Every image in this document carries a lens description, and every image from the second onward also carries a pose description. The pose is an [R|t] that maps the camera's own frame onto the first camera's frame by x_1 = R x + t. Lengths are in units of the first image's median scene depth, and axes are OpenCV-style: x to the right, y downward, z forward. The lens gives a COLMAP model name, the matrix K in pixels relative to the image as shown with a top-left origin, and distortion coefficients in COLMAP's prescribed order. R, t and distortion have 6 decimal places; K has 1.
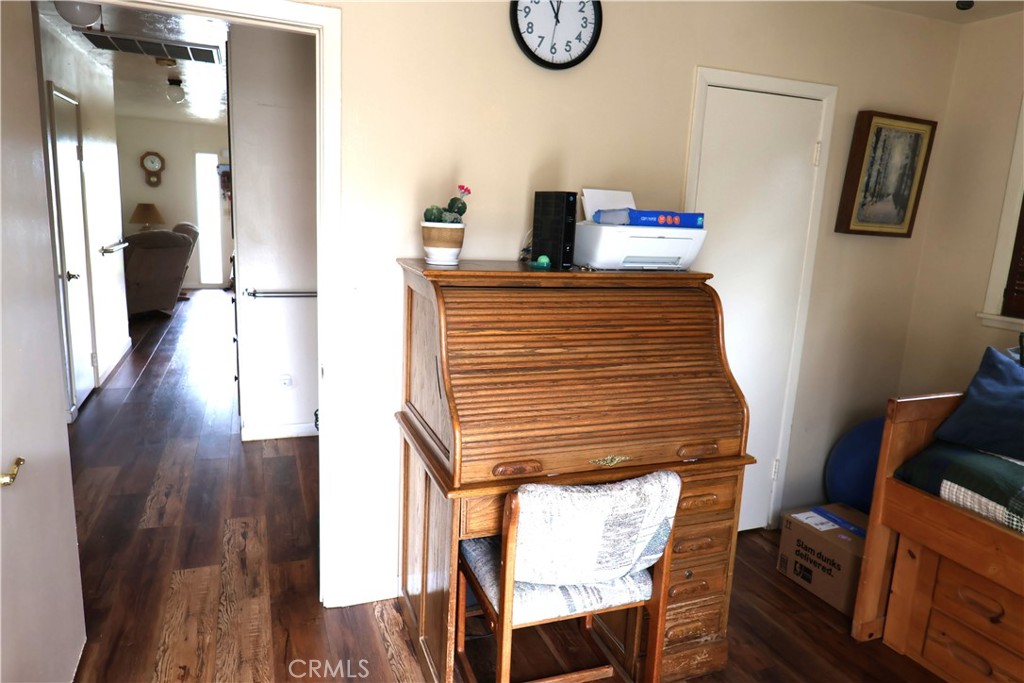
lens RADIAL K [[662.9, 0, 509.3], [0, 662.9, 344.0], [0, 0, 1]] dist [0.004717, -0.001887]
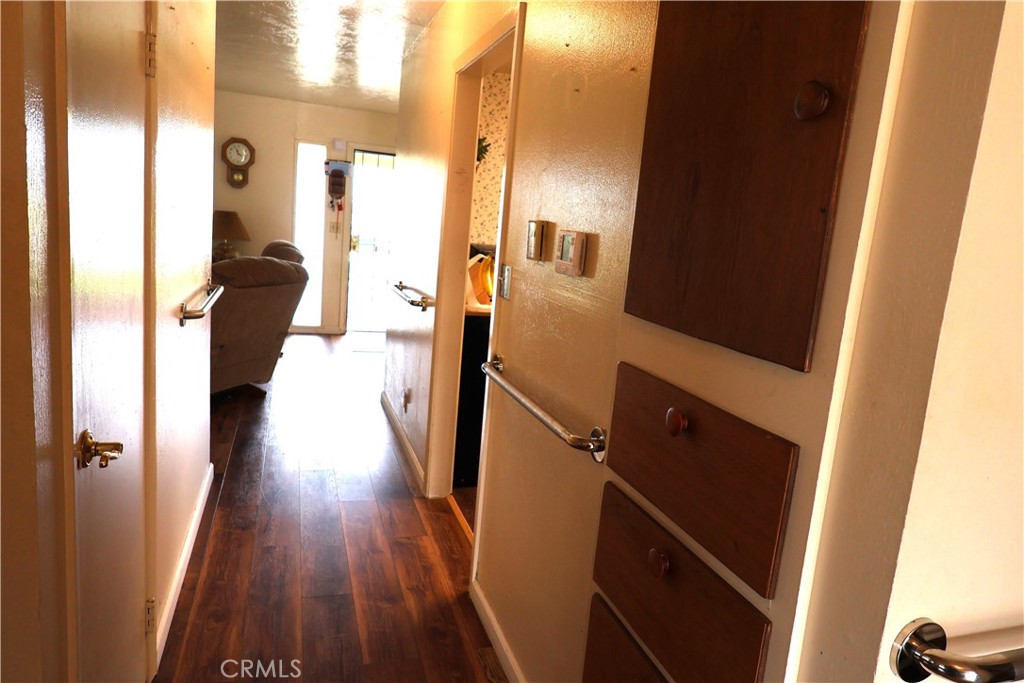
lens RADIAL K [[662.9, 0, 512.1], [0, 662.9, 338.3], [0, 0, 1]] dist [0.004717, -0.001887]
pose [[0.998212, 0.039934, -0.044479, -0.223336], [-0.041685, 0.998363, -0.039173, -0.067835], [0.042842, 0.040958, 0.998242, 0.343352]]
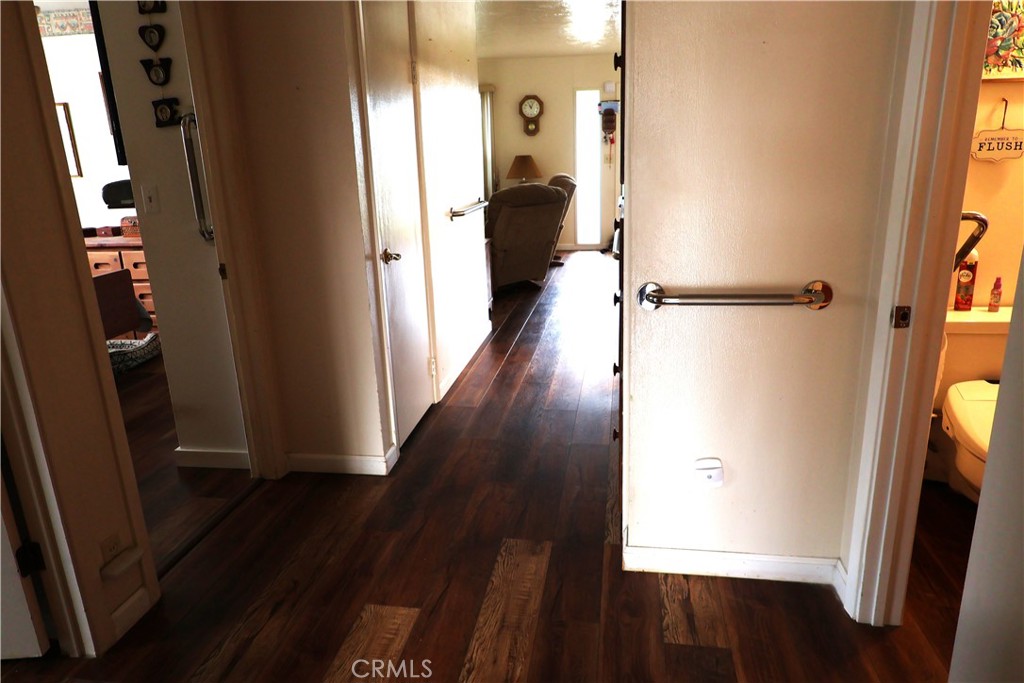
lens RADIAL K [[662.9, 0, 513.1], [0, 662.9, 337.5], [0, 0, 1]] dist [0.004717, -0.001887]
pose [[0.859880, 0.057010, -0.507303, -0.099396], [-0.024043, 0.997165, 0.071306, -0.033063], [0.509930, -0.049117, 0.858813, 0.229276]]
